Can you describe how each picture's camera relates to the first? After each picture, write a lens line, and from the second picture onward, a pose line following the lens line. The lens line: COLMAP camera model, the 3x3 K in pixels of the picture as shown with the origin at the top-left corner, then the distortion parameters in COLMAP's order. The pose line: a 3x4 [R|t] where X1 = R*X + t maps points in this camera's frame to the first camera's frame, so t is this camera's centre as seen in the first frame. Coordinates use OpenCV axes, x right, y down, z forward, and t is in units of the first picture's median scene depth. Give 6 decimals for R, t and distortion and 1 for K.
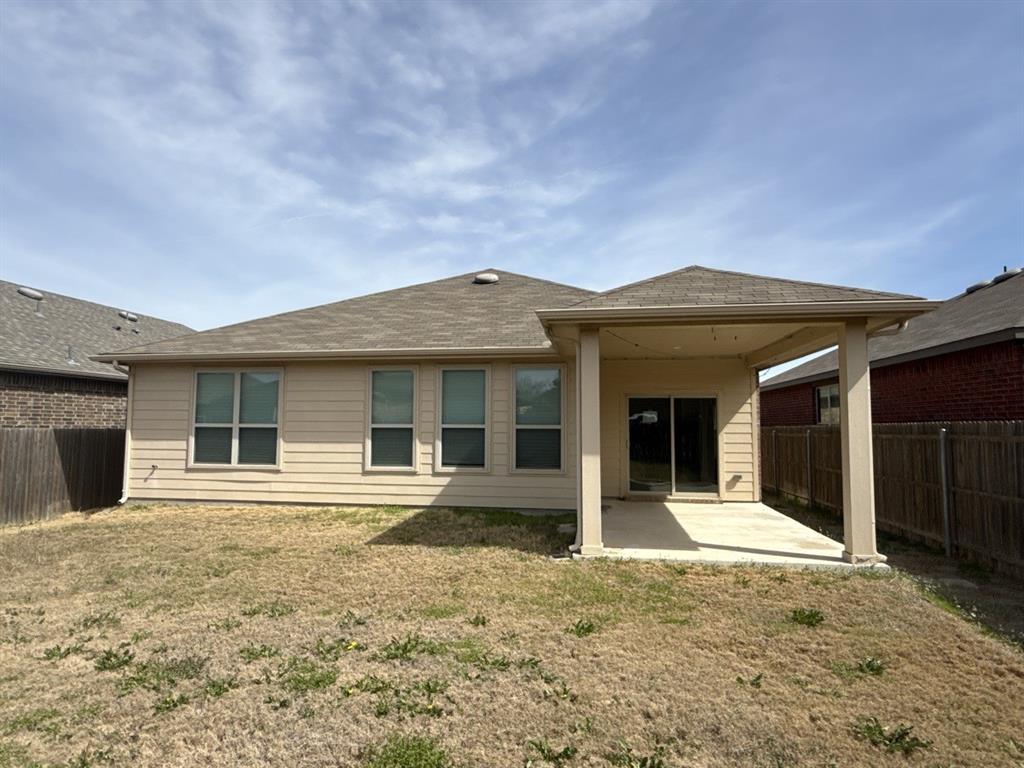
lens RADIAL K [[570.3, 0, 512.0], [0, 570.3, 384.0], [0, 0, 1]] dist [-0.000062, 0.000057]
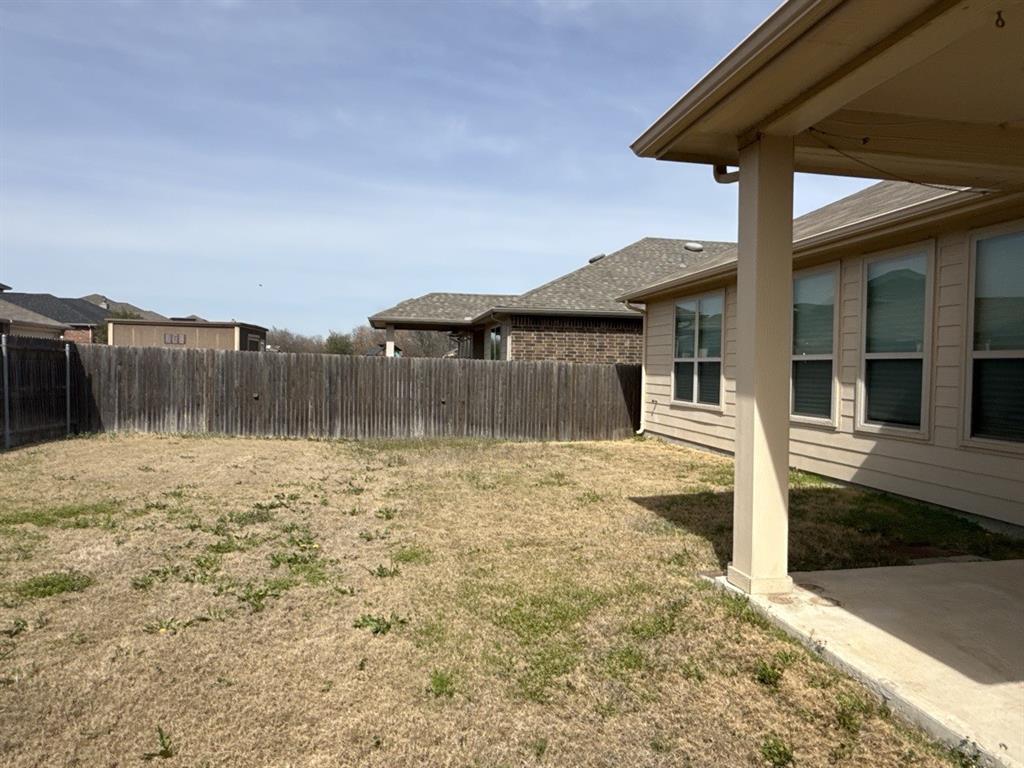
lens RADIAL K [[654.2, 0, 512.0], [0, 654.2, 384.0], [0, 0, 1]] dist [-0.003691, -0.000881]
pose [[0.326638, 0.025944, -0.944794, 0.411493], [0.052177, 0.997604, 0.045433, 0.051377], [0.943708, -0.064136, 0.324501, 0.411234]]
